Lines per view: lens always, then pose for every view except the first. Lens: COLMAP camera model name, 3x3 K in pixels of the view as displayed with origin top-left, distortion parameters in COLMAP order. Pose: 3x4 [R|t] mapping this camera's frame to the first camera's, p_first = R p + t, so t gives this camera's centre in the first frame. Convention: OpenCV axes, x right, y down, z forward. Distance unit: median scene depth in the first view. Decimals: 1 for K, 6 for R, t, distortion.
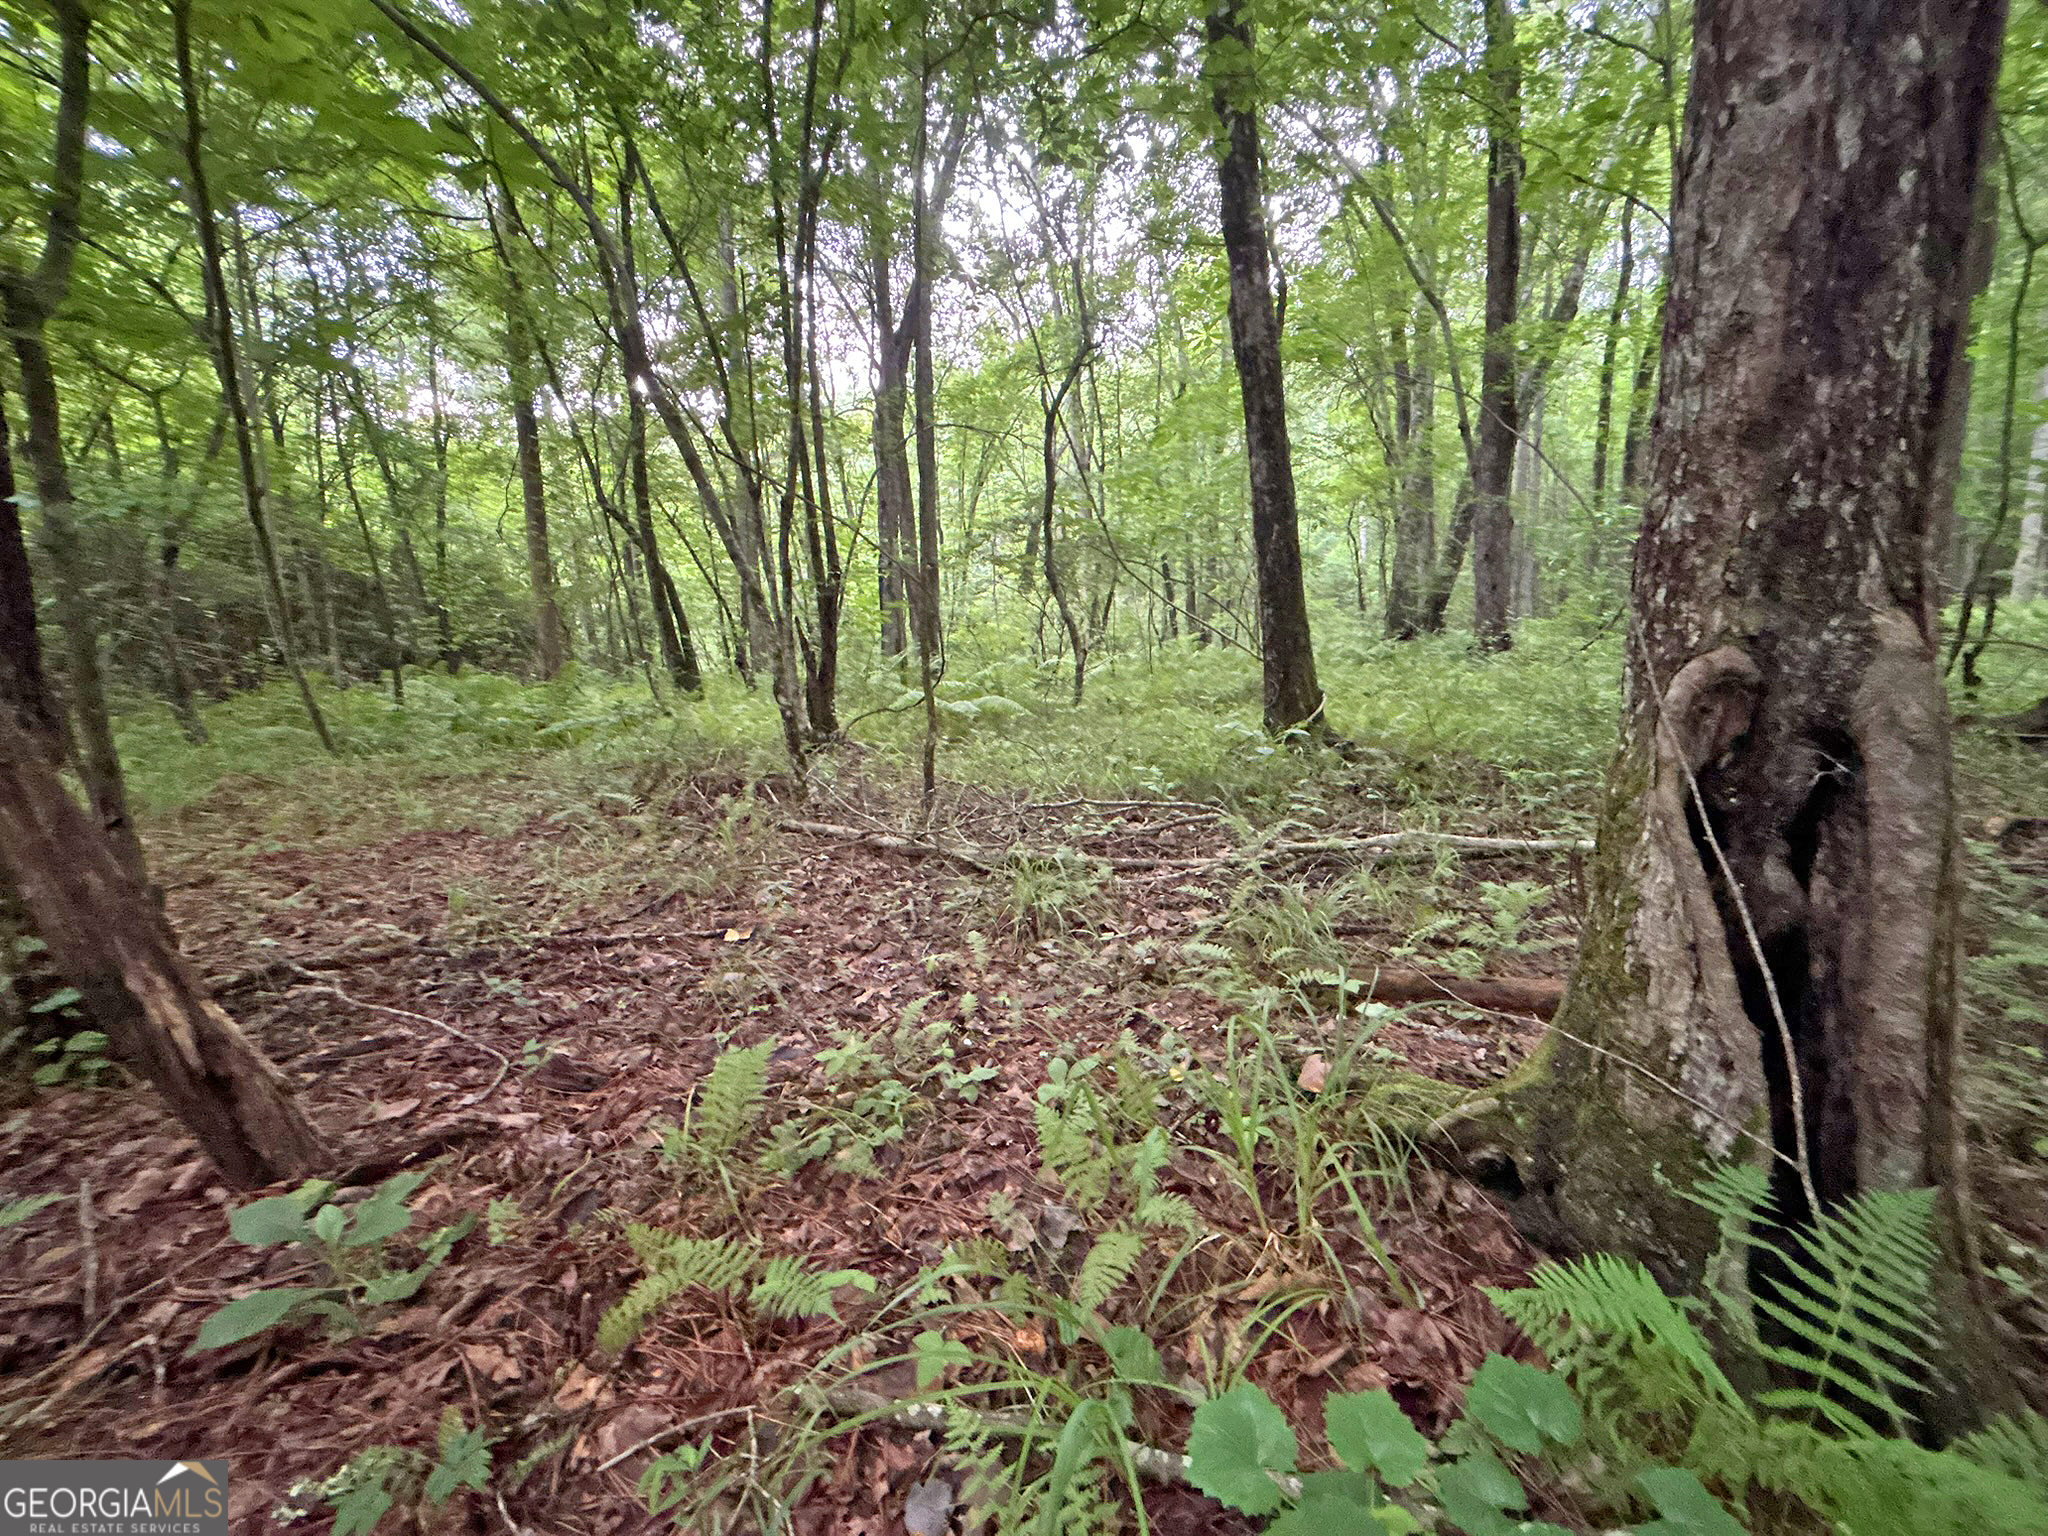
lens RADIAL K [[820.9, 0, 1022.1], [0, 820.9, 769.3], [0, 0, 1]] dist [0.001979, -0.000646]
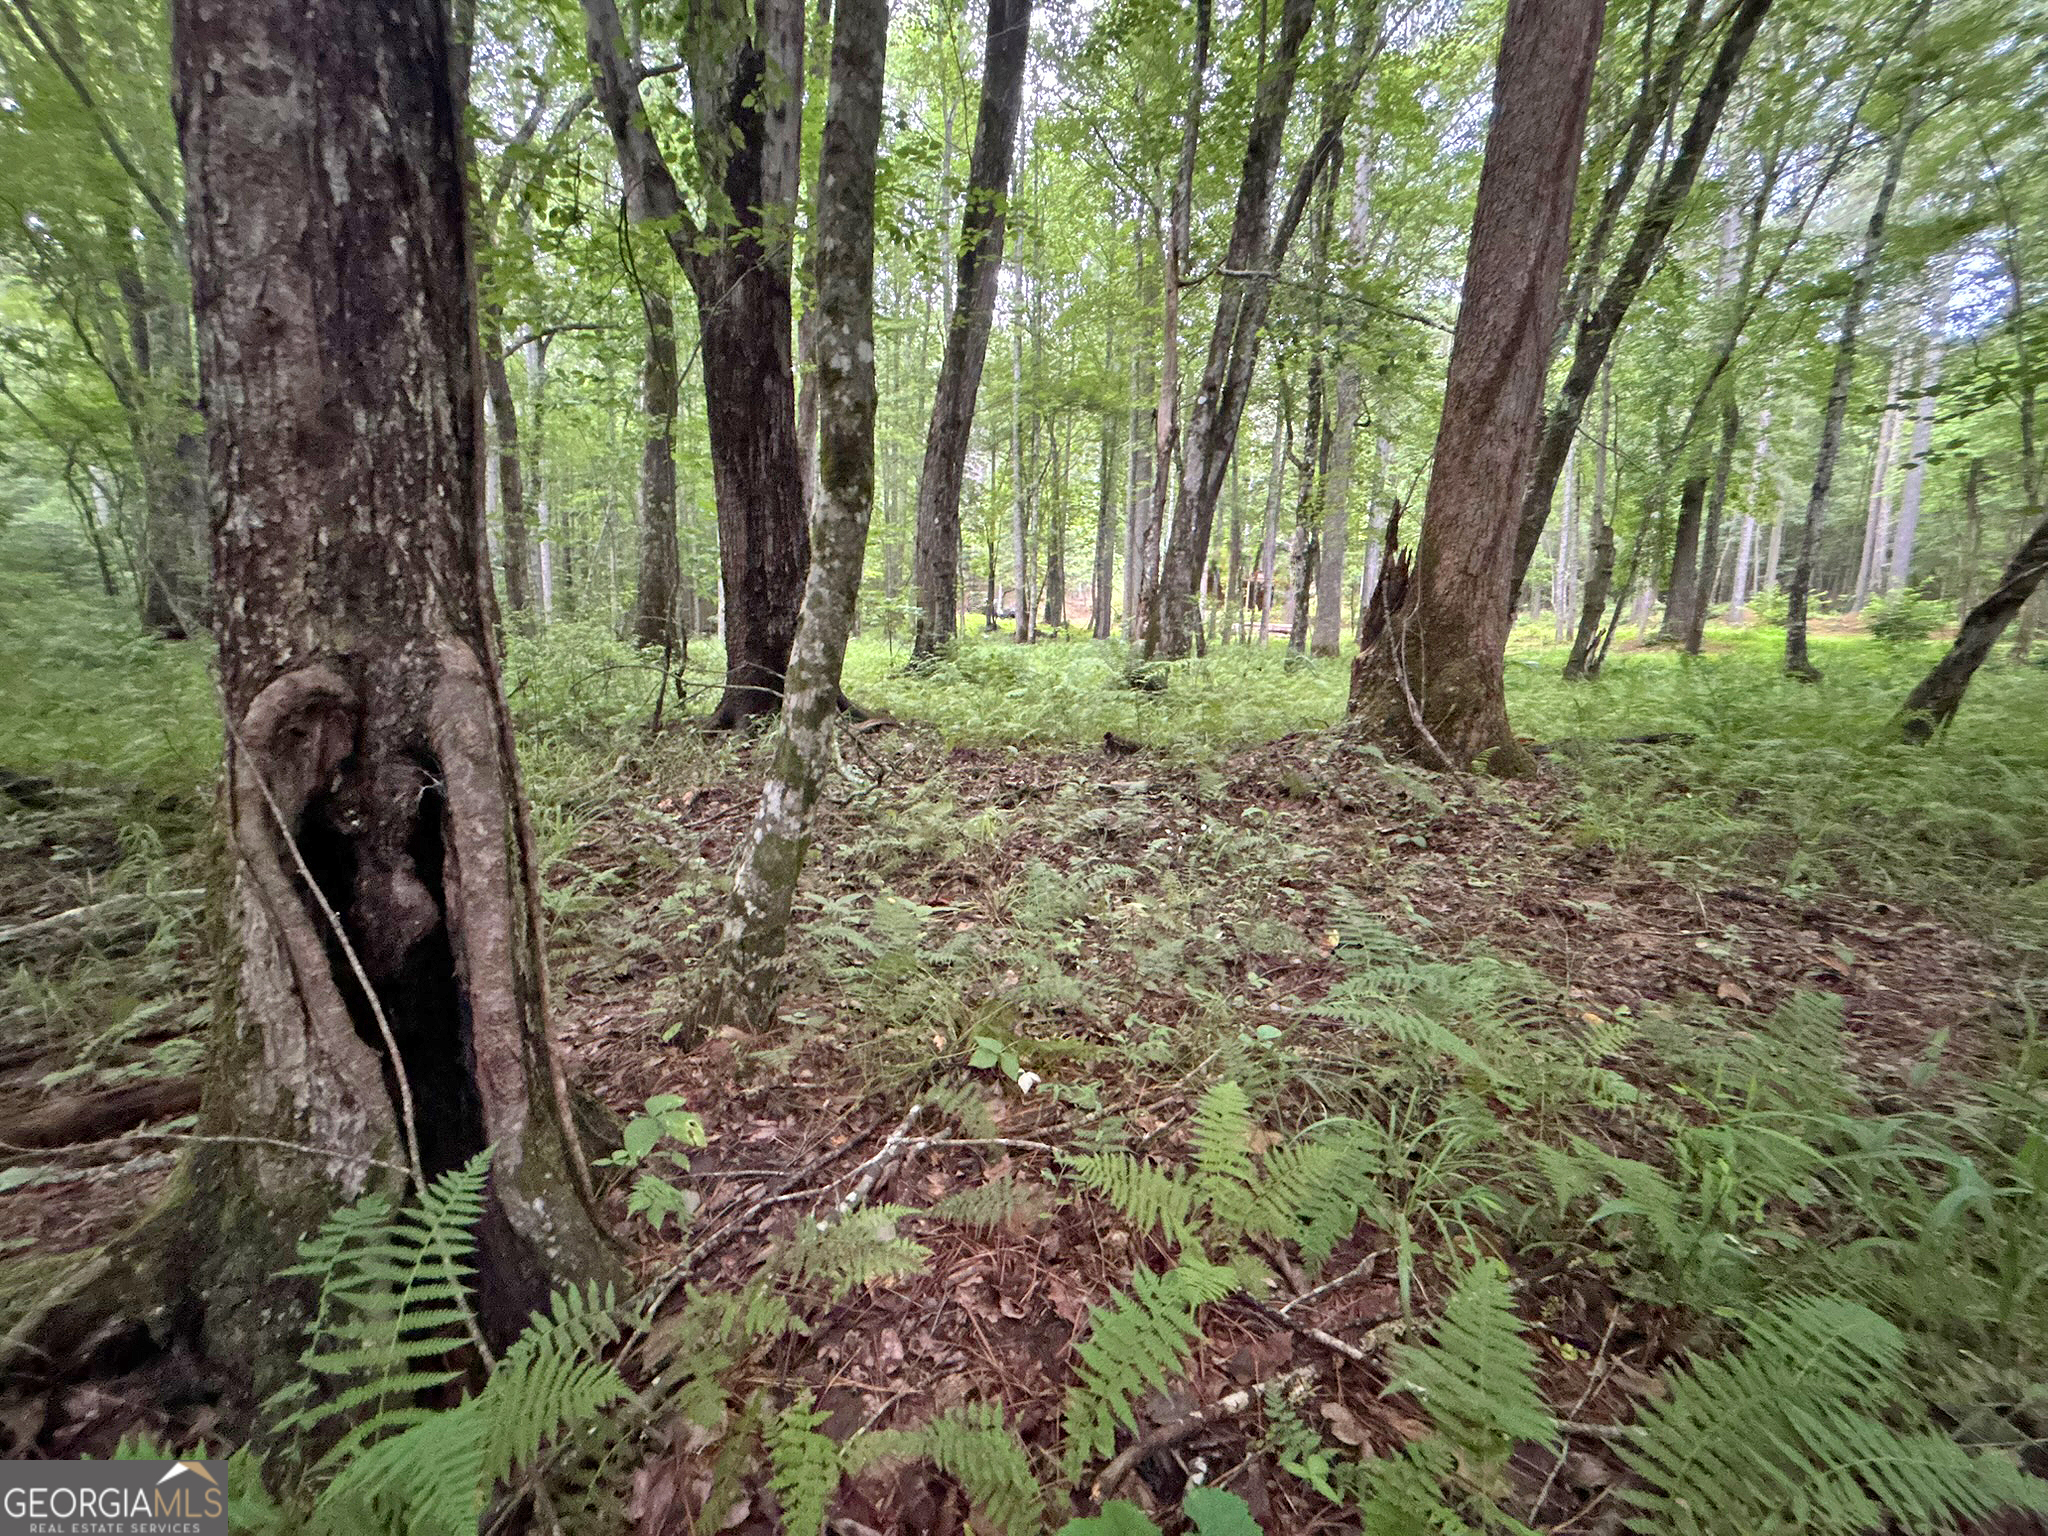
lens RADIAL K [[820.9, 0, 1019.4], [0, 820.9, 768.8], [0, 0, 1]] dist [0.001979, -0.000646]
pose [[0.353544, -0.082147, 0.931804, 0.259616], [0.096070, 0.994058, 0.051184, -0.000280], [-0.930472, 0.071423, 0.359335, -0.100077]]
